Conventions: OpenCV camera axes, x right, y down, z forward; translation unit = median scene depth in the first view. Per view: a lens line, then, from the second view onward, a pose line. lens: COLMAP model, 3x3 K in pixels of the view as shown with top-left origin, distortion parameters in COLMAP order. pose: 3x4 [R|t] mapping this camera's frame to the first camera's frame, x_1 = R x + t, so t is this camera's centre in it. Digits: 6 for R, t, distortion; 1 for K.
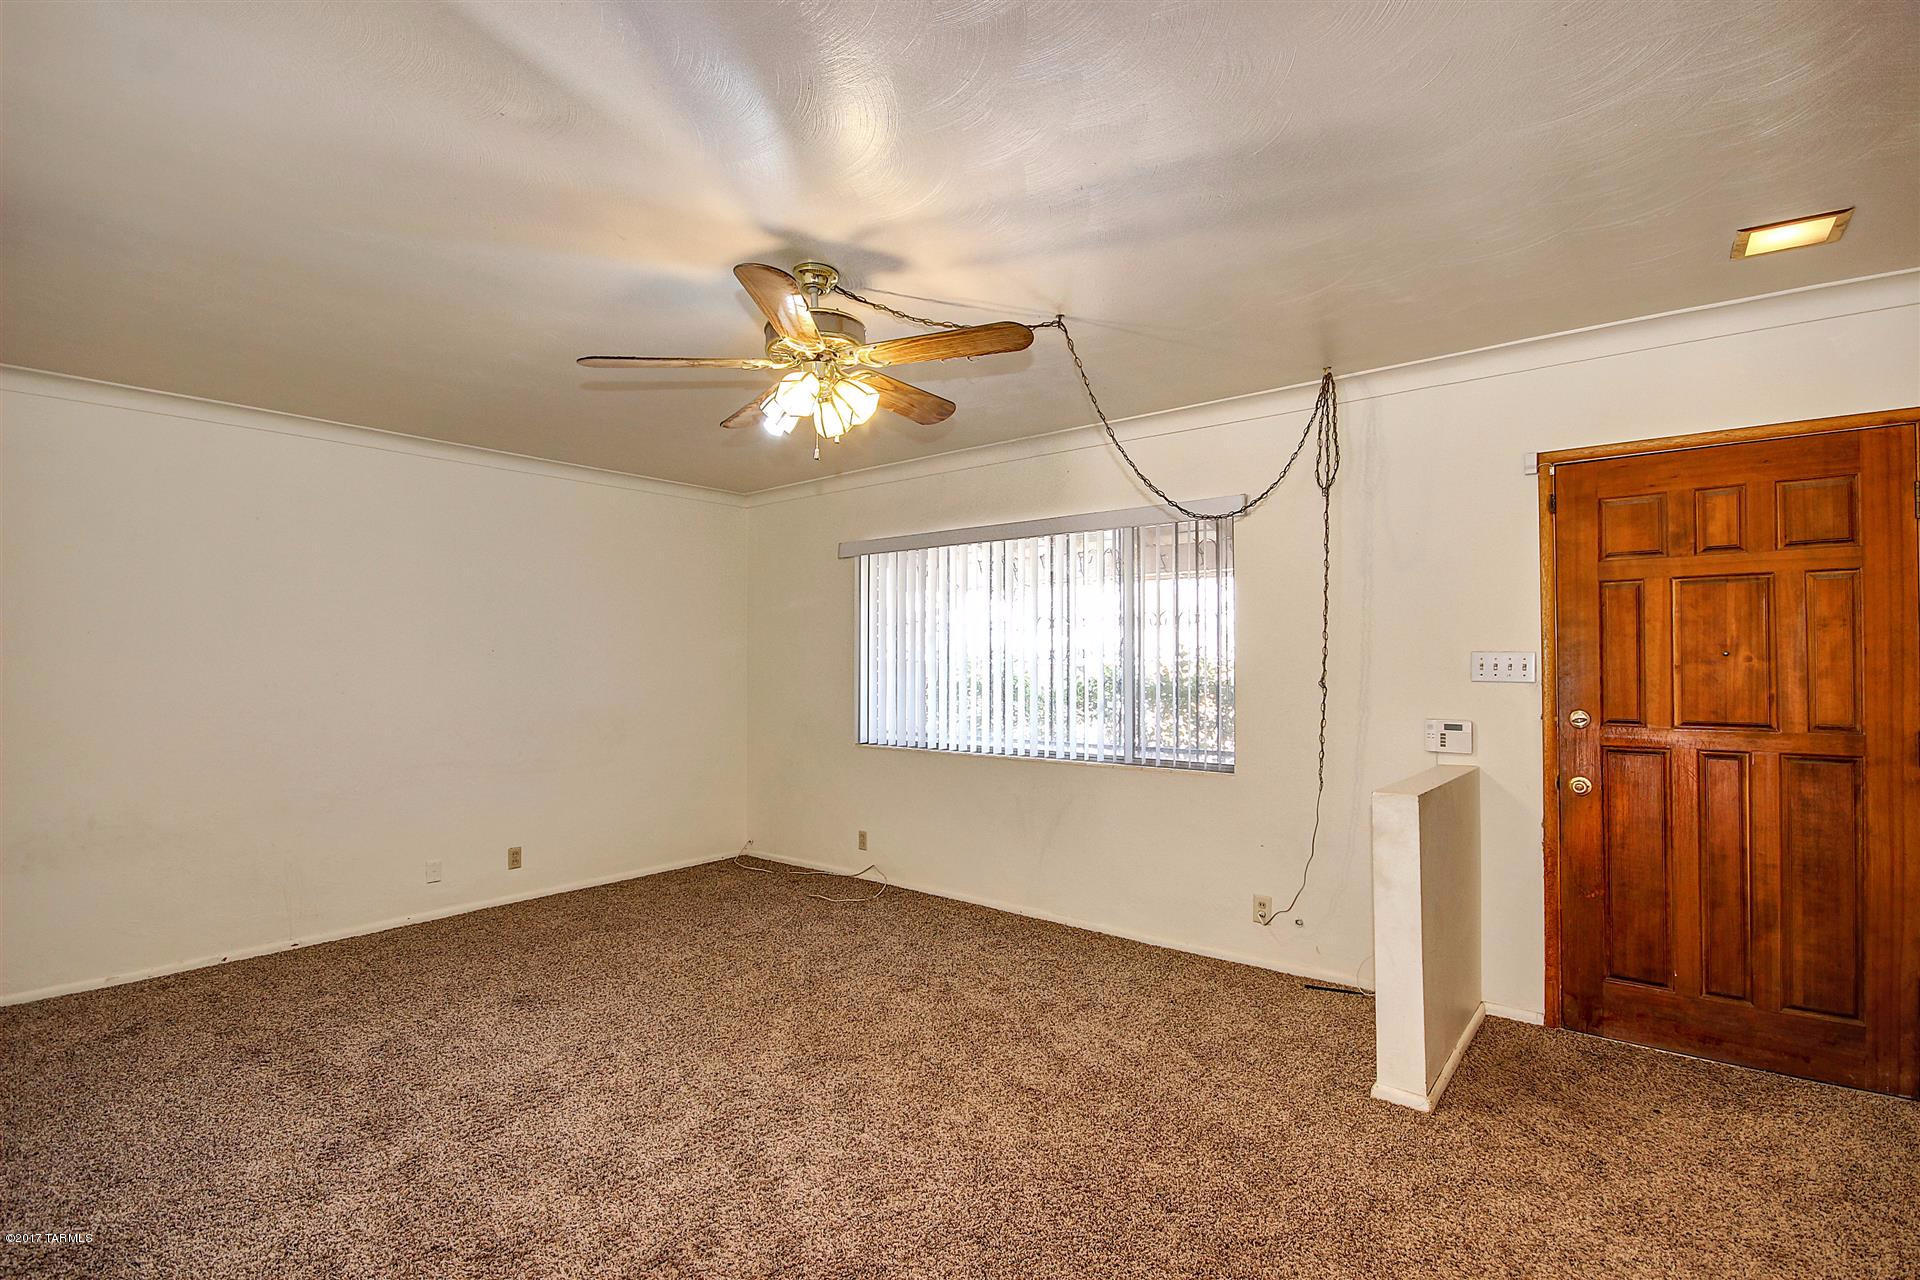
lens RADIAL K [[880.4, 0, 967.2], [0, 880.4, 649.2], [0, 0, 1]] dist [0.002169, -0.009802]
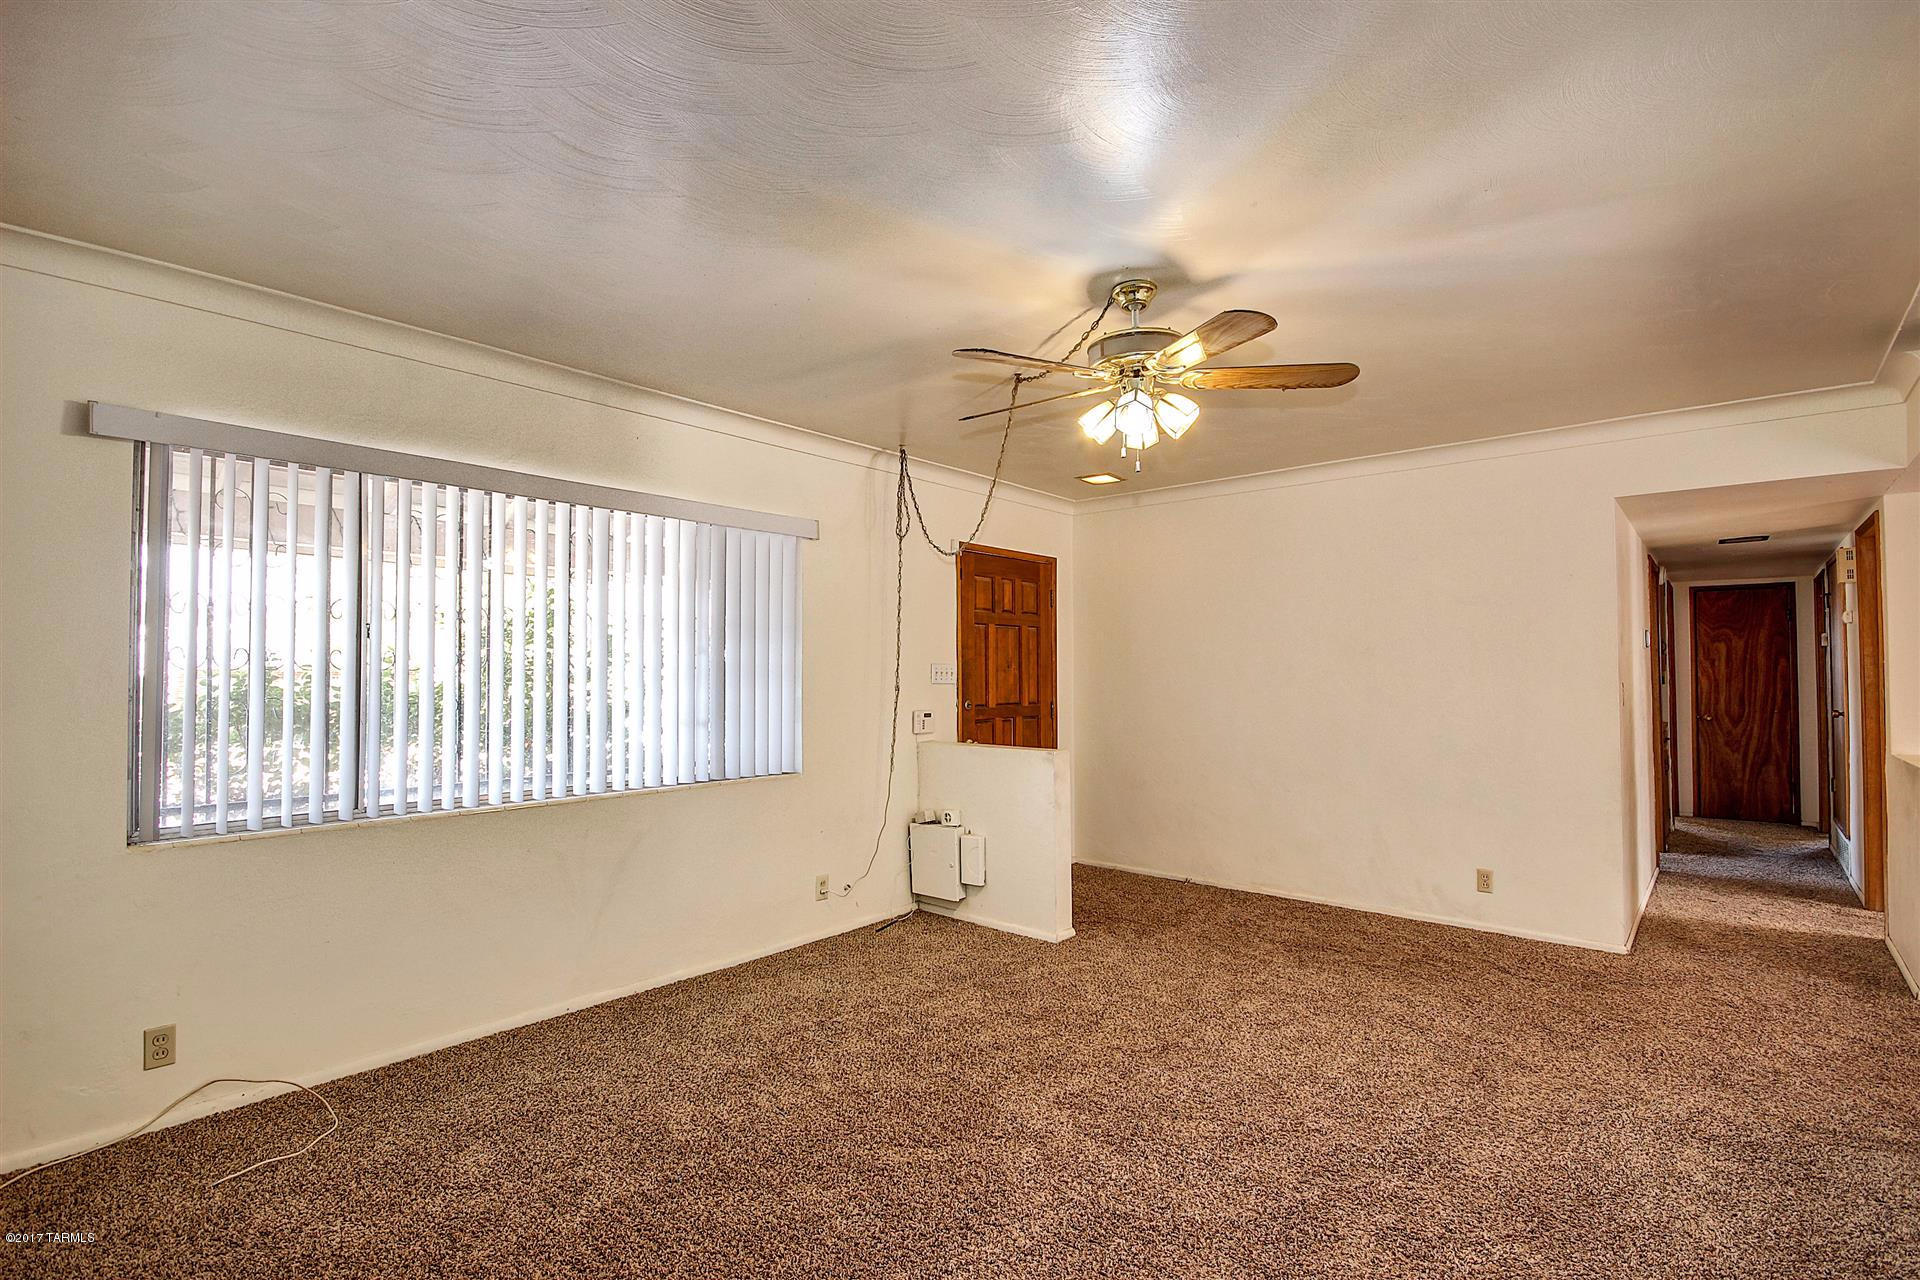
lens RADIAL K [[880.4, 0, 967.2], [0, 880.4, 649.2], [0, 0, 1]] dist [0.002169, -0.009802]
pose [[0.045032, 0.028989, 0.998565, -0.803217], [-0.010623, 0.999536, -0.028538, 0.018013], [-0.998929, -0.009323, 0.045319, 0.764462]]
